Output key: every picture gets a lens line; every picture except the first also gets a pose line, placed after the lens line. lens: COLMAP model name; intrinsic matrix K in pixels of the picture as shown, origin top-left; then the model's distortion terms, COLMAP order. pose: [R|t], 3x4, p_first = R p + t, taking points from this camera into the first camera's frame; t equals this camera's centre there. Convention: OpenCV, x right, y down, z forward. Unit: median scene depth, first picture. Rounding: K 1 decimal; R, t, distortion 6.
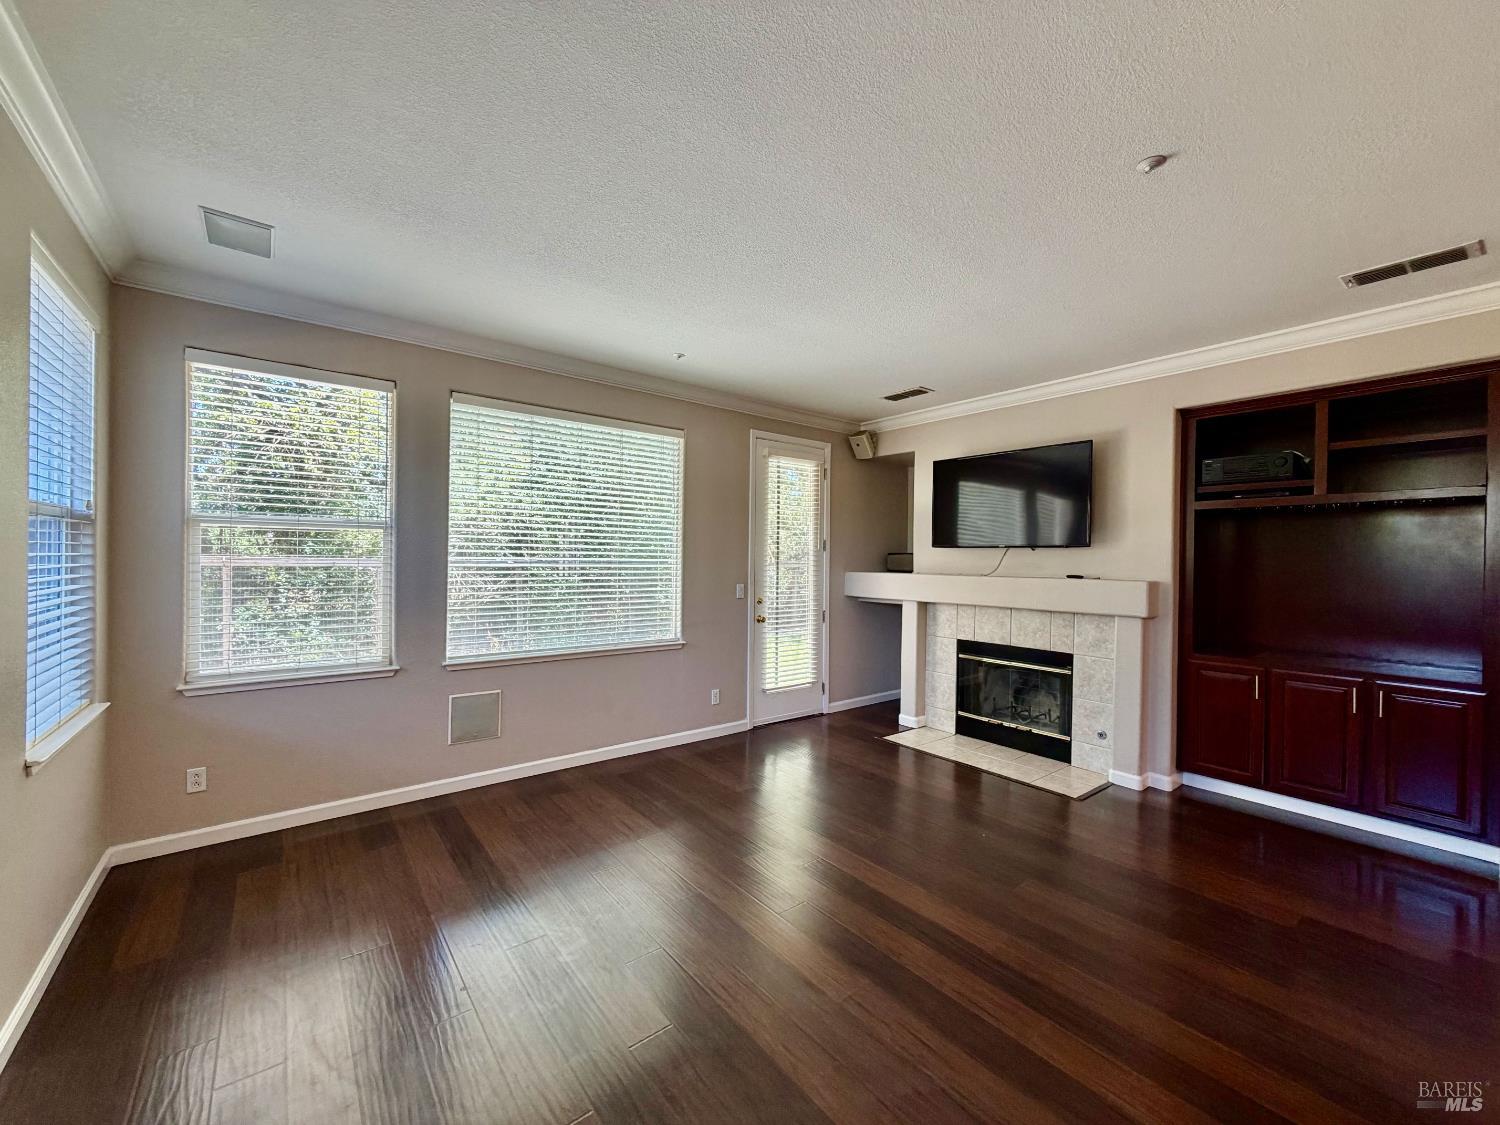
lens RADIAL K [[599.5, 0, 755.0], [0, 599.5, 561.7], [0, 0, 1]] dist [0.000548, -0.000029]
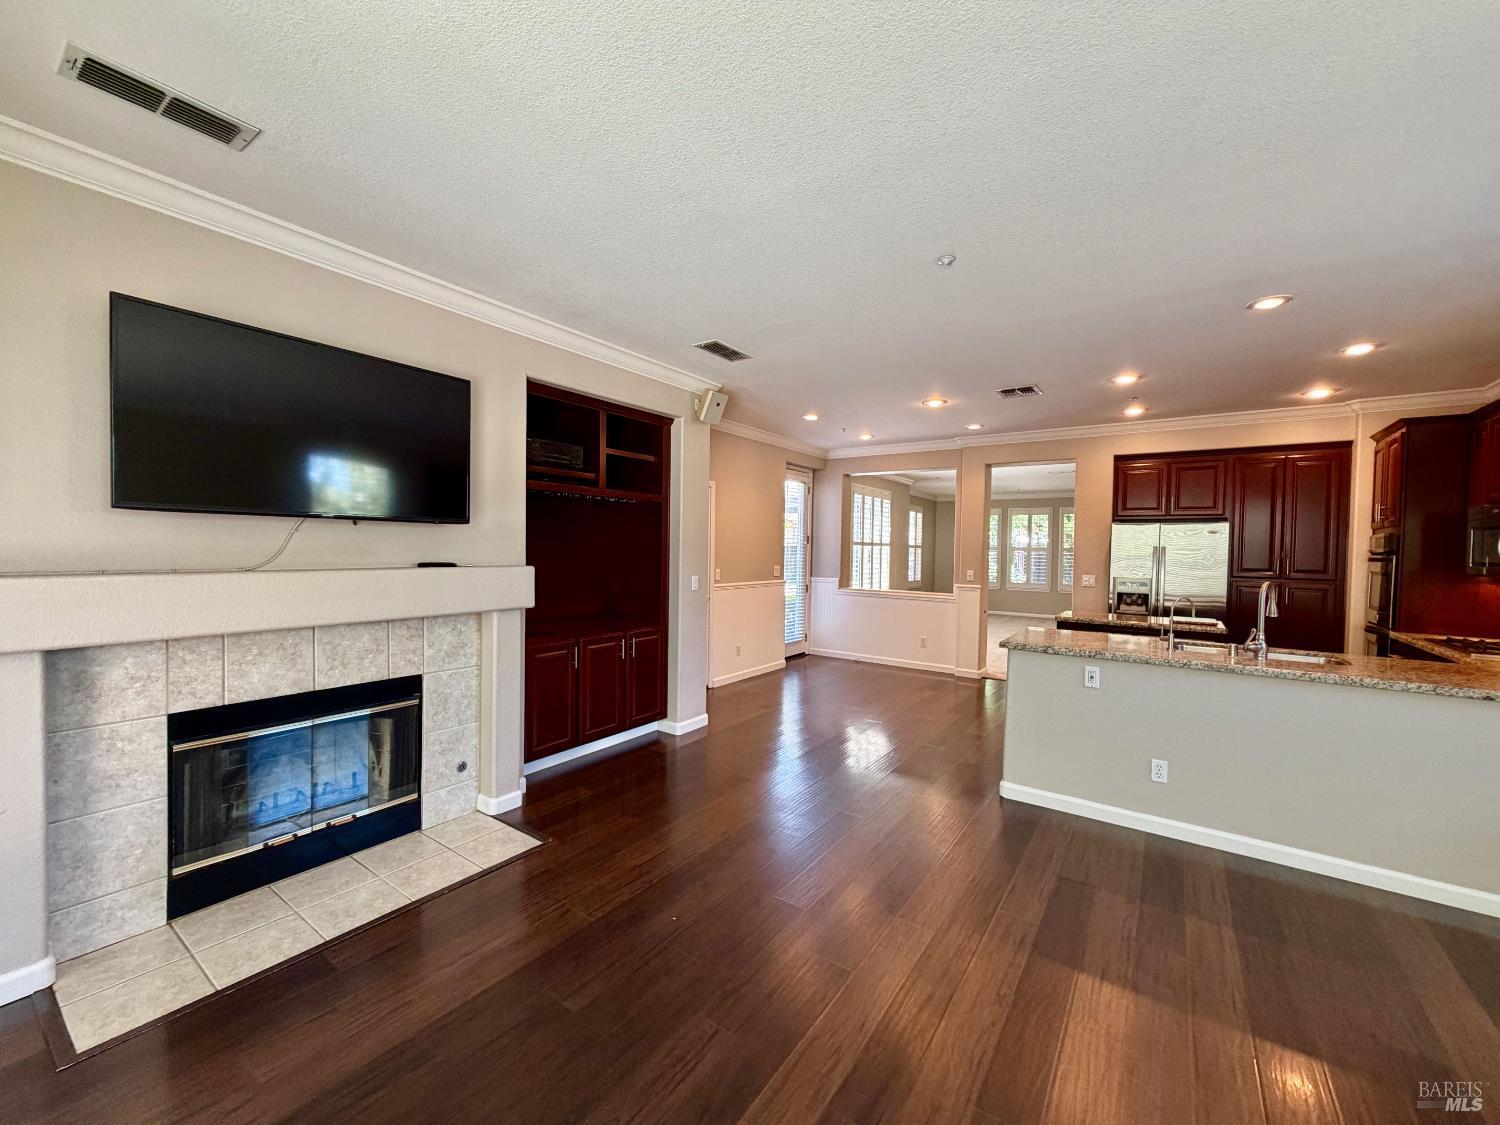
lens RADIAL K [[599.5, 0, 755.0], [0, 599.5, 561.7], [0, 0, 1]] dist [0.000548, -0.000029]
pose [[-0.286940, -0.043059, 0.956980, -0.248976], [-0.018583, 0.999051, 0.039380, -0.013213], [-0.957768, -0.006484, -0.287468, 0.818461]]
